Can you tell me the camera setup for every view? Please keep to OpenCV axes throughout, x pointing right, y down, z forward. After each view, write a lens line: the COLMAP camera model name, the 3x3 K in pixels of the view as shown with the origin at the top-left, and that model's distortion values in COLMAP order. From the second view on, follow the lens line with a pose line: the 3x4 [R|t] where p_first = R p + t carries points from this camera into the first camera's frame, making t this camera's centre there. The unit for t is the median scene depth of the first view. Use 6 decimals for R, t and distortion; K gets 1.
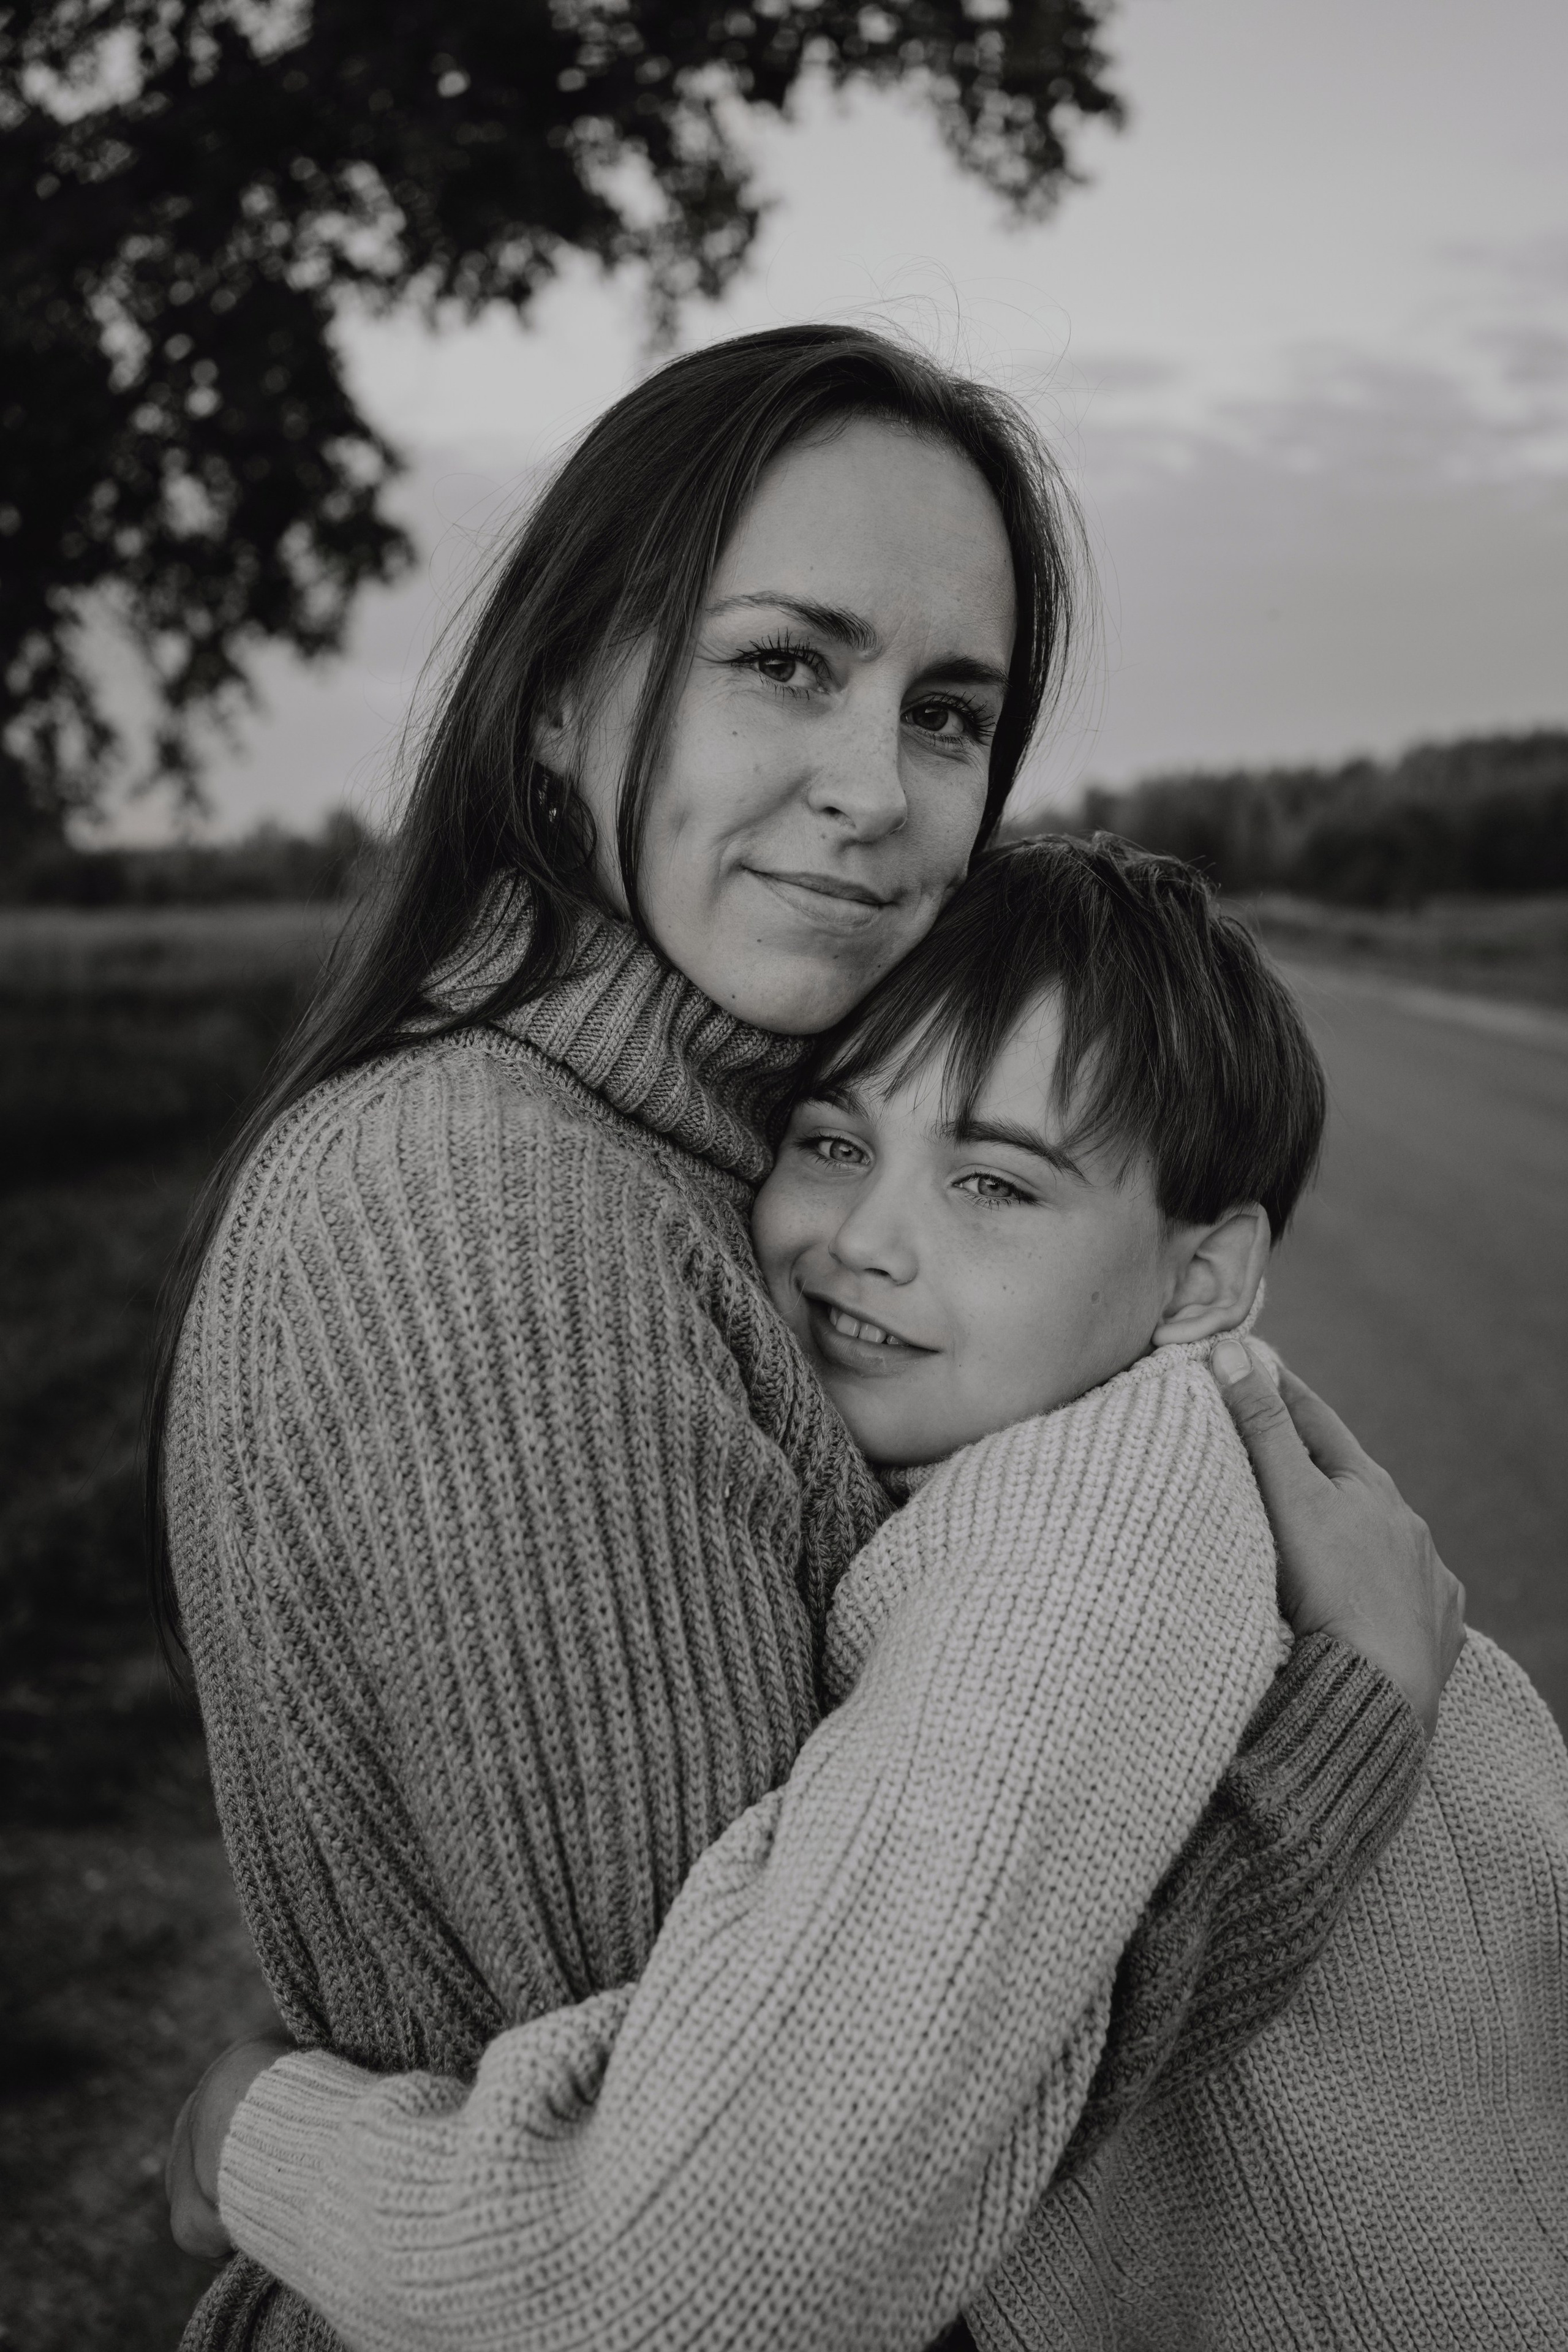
lens RADIAL K [[2530.7, 0, 779.0], [0, 2530.7, 1194.3], [0, 0, 1]] dist [0.025472, 0.000000]
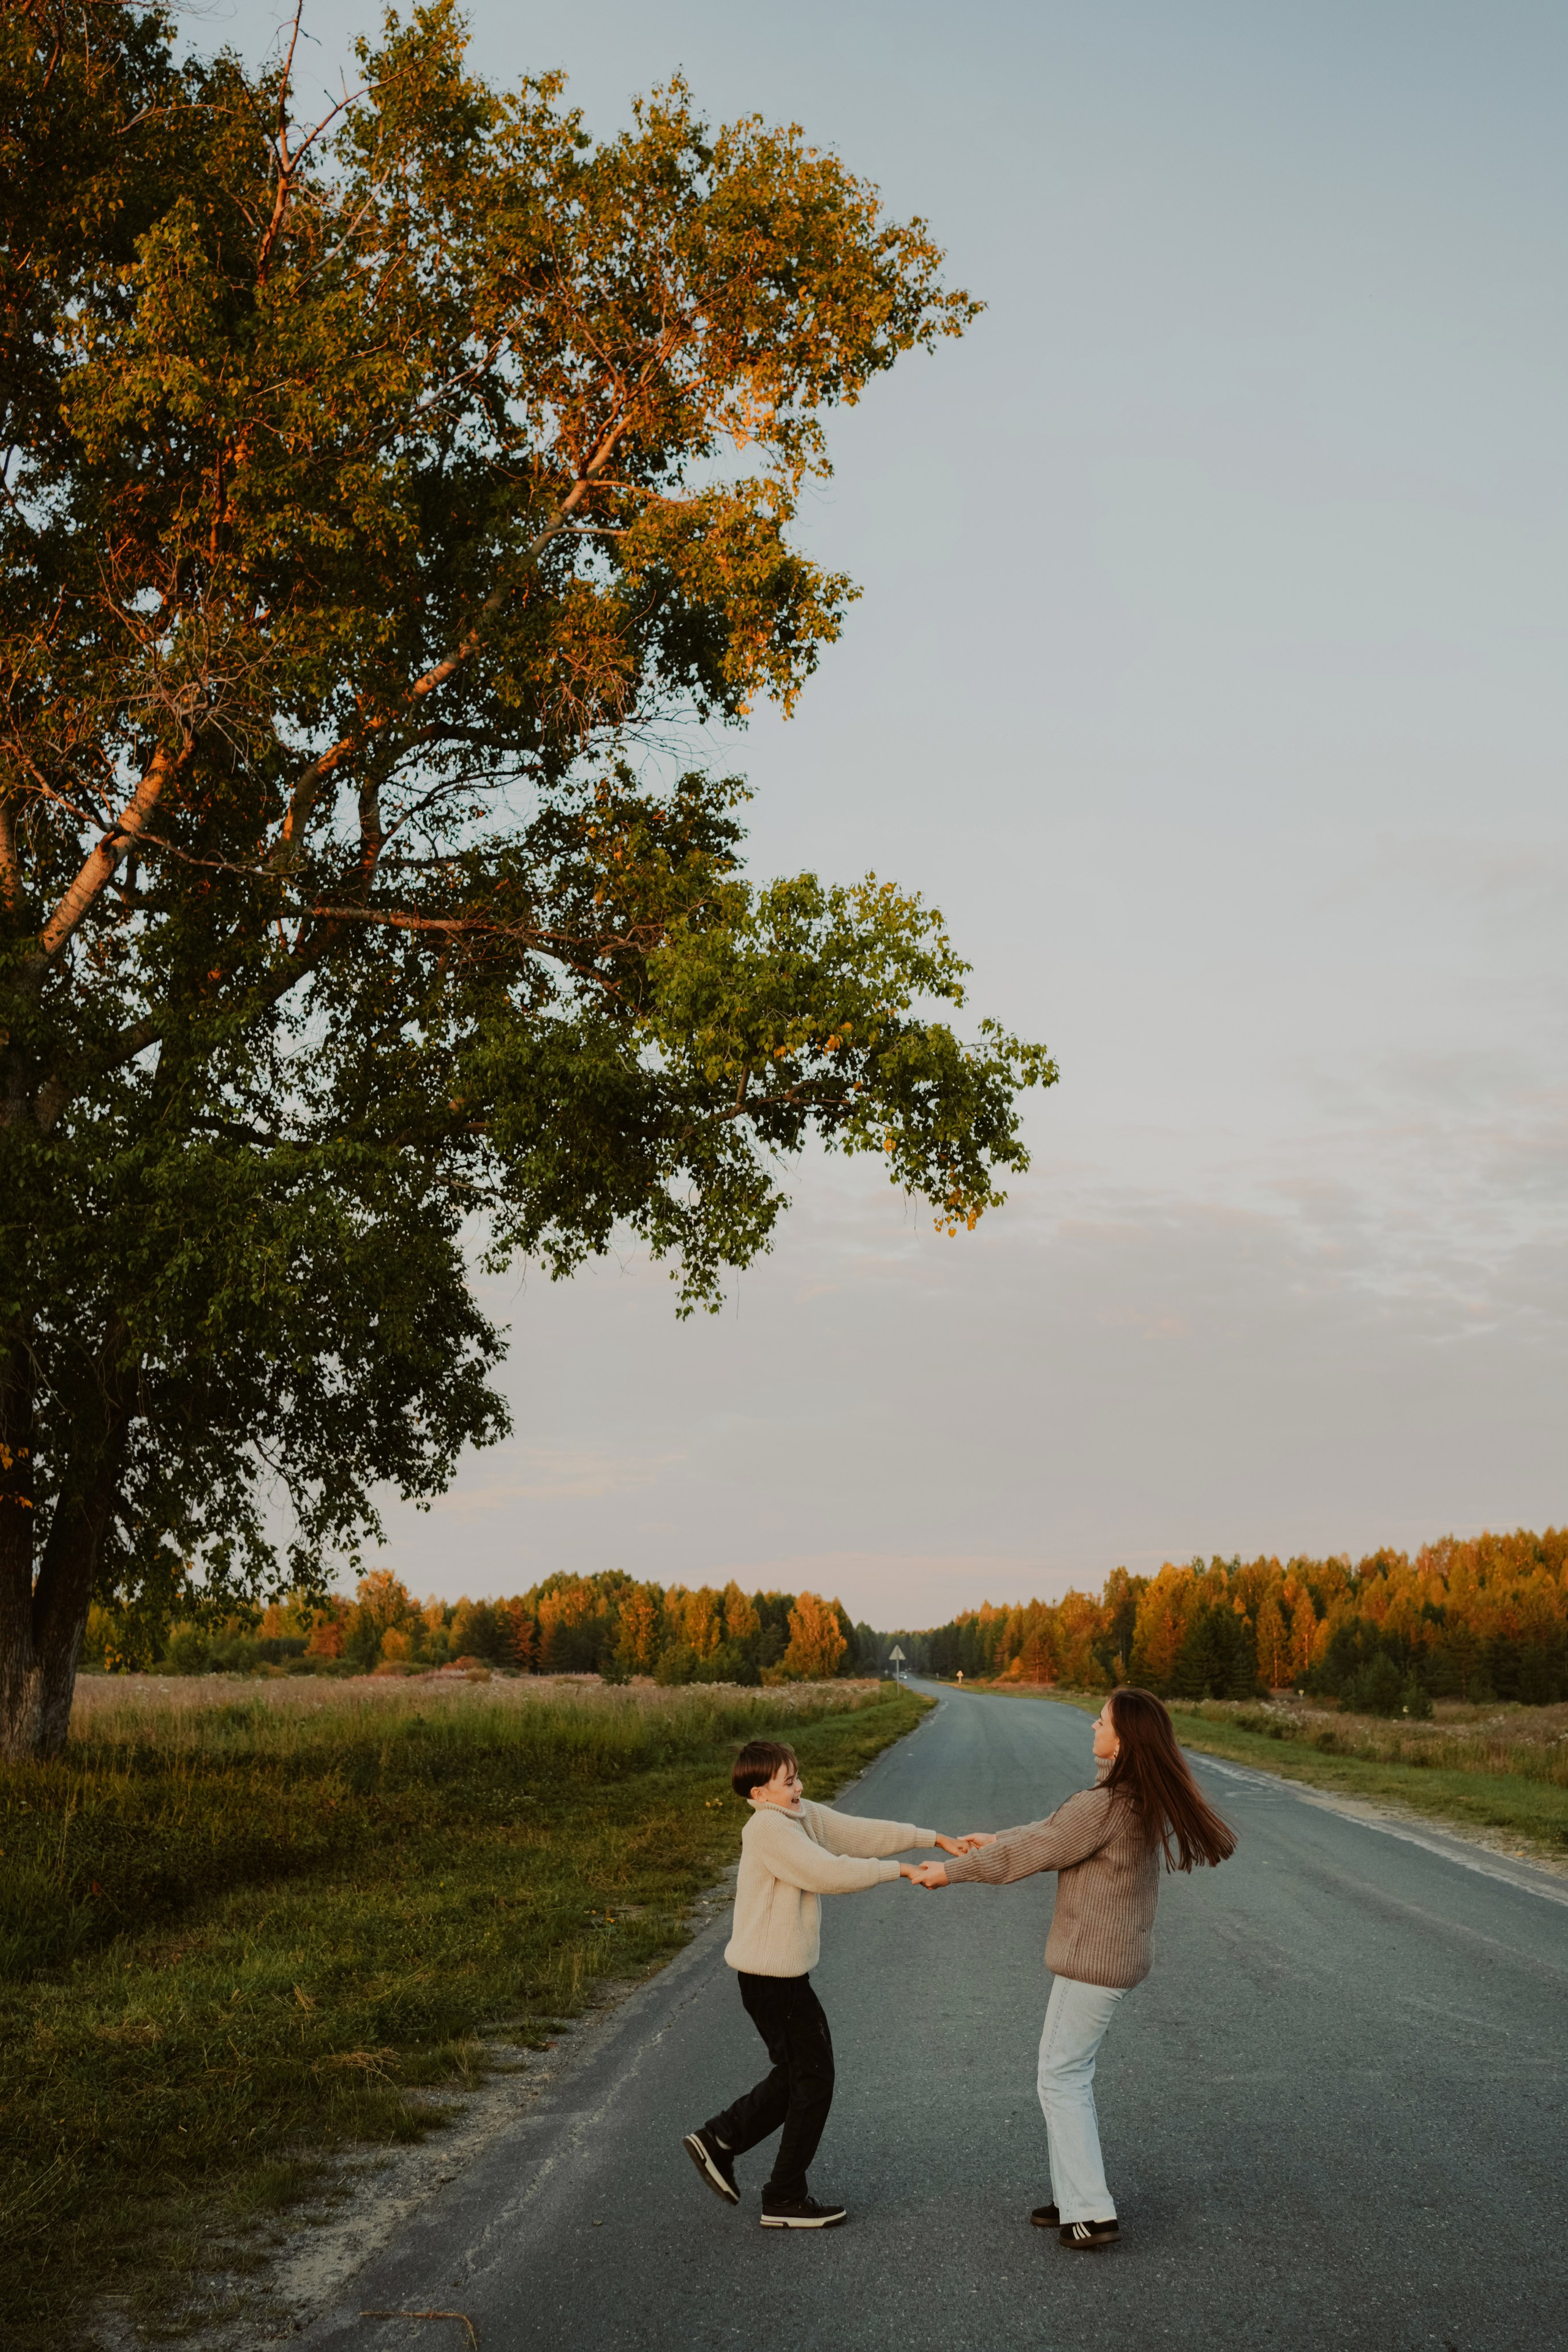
lens RADIAL K [[2530.7, 0, 783.7], [0, 2530.7, 1179.4], [0, 0, 1]] dist [0.025472, 0.000000]
pose [[0.999357, 0.031112, -0.017795, 0.019520], [-0.035048, 0.952178, -0.303526, 0.020901], [0.007501, 0.303955, 0.952657, -0.286867]]
